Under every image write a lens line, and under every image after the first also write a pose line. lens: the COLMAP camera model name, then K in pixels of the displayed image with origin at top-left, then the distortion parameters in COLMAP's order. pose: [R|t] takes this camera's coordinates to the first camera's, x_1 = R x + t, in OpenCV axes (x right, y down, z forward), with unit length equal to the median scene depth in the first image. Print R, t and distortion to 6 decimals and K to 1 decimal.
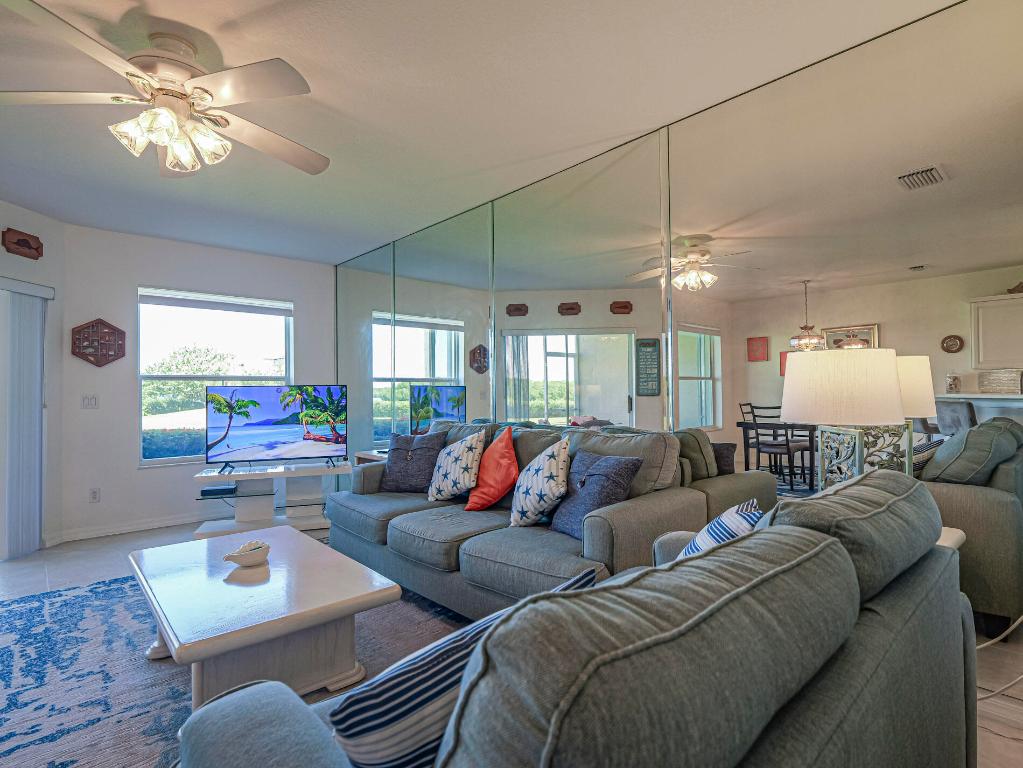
lens RADIAL K [[513.5, 0, 511.5], [0, 513.5, 384.0], [0, 0, 1]] dist [-0.002565, -0.000581]
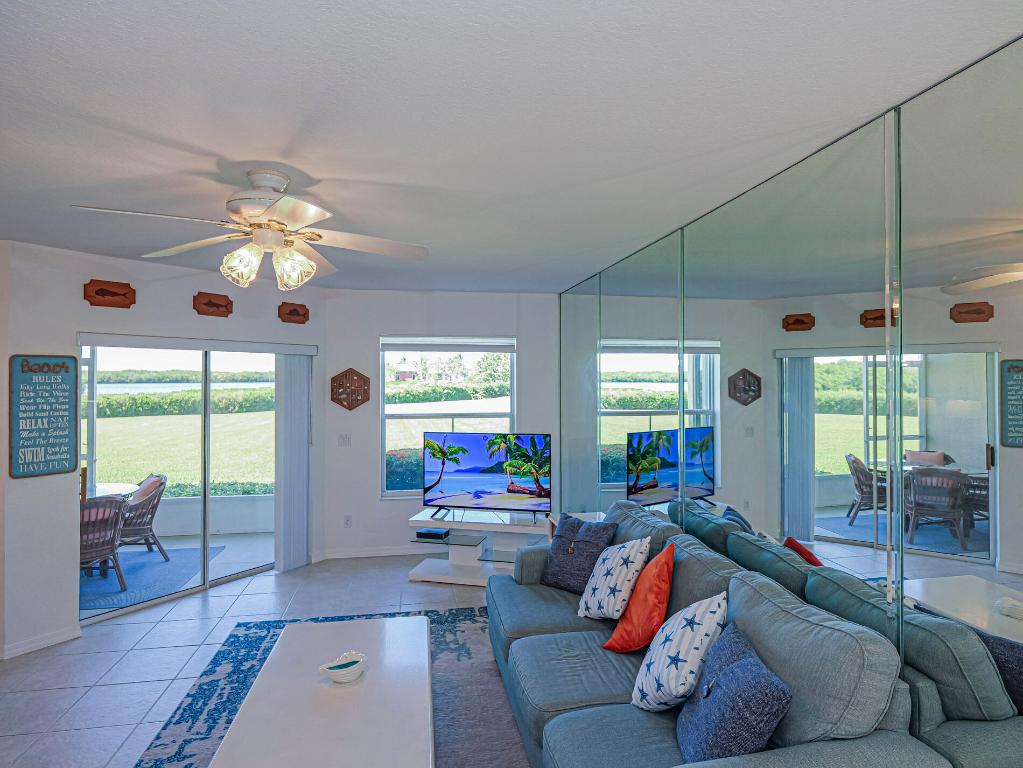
lens RADIAL K [[558.4, 0, 511.5], [0, 558.4, 384.0], [0, 0, 1]] dist [-0.004088, -0.000558]
pose [[0.848960, 0.013616, -0.528282, 0.152261], [-0.005205, 0.999835, 0.017406, -0.111324], [0.528432, -0.012027, 0.848890, 0.128083]]
